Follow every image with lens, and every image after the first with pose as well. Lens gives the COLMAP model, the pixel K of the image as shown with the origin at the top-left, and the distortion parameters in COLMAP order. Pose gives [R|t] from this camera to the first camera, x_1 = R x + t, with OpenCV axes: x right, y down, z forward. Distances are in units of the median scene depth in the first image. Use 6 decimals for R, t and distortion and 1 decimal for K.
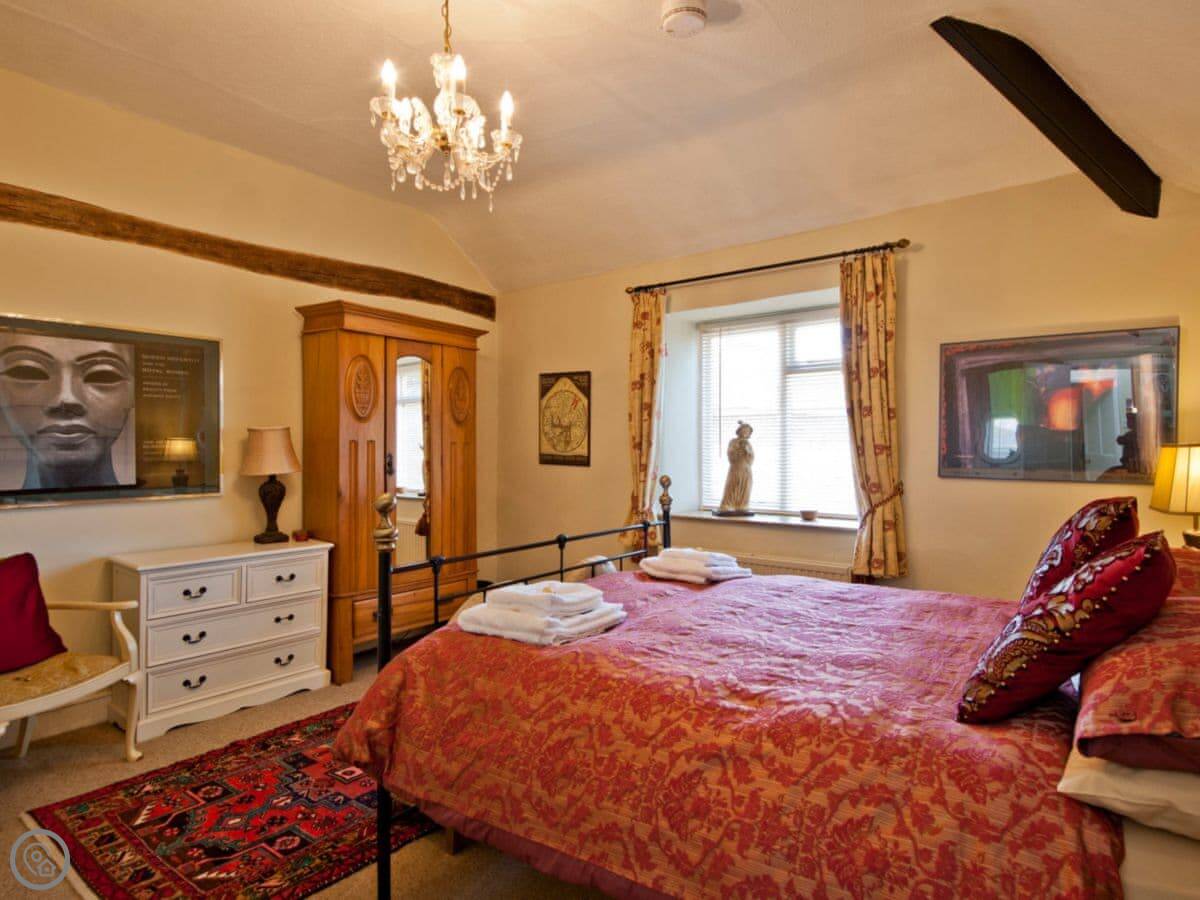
lens RADIAL K [[596.1, 0, 600.0], [0, 596.1, 450.0], [0, 0, 1]] dist [0.002155, 0.000003]
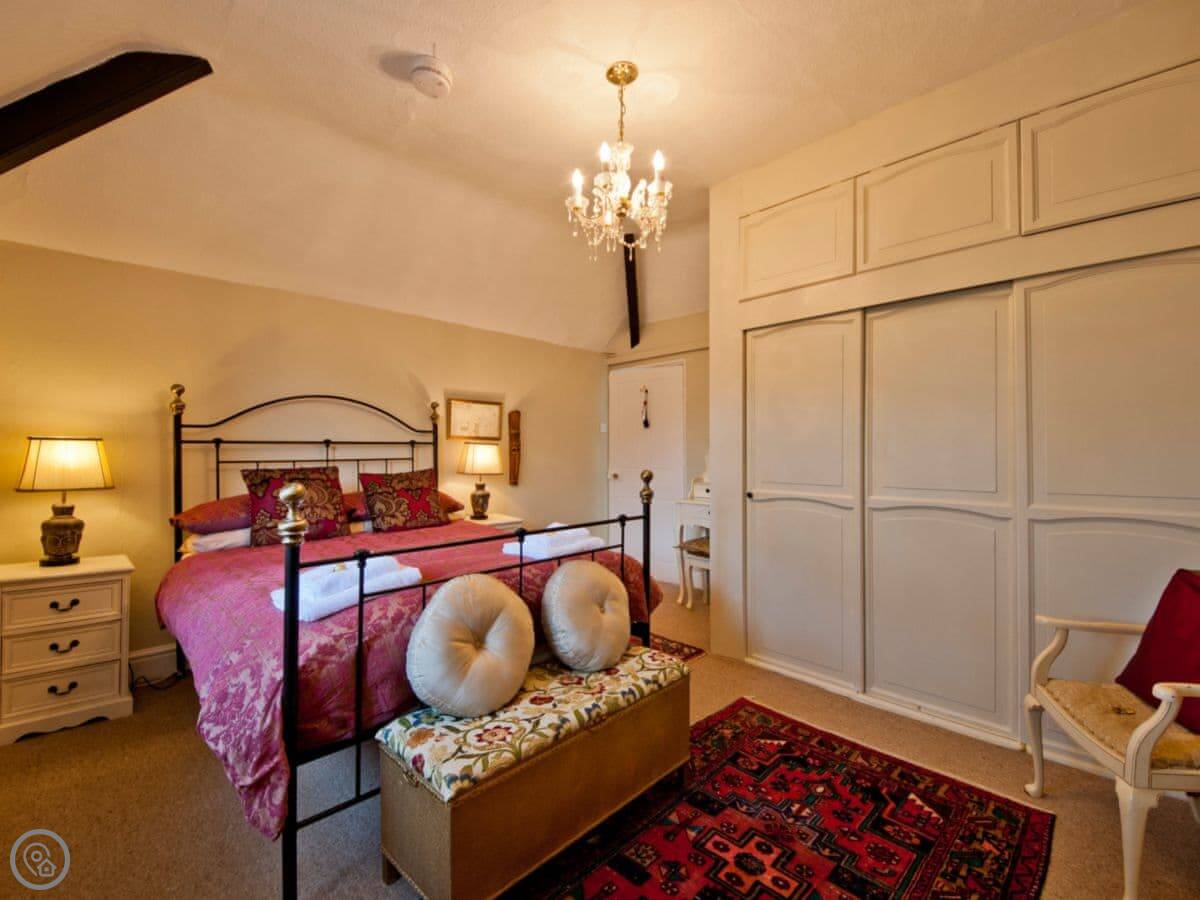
lens RADIAL K [[596.1, 0, 600.0], [0, 596.1, 450.0], [0, 0, 1]] dist [0.002155, 0.000003]
pose [[-0.991341, -0.006319, 0.131158, -0.358114], [-0.005768, 0.999973, 0.004581, 0.004495], [-0.131183, 0.003785, -0.991351, 2.144918]]
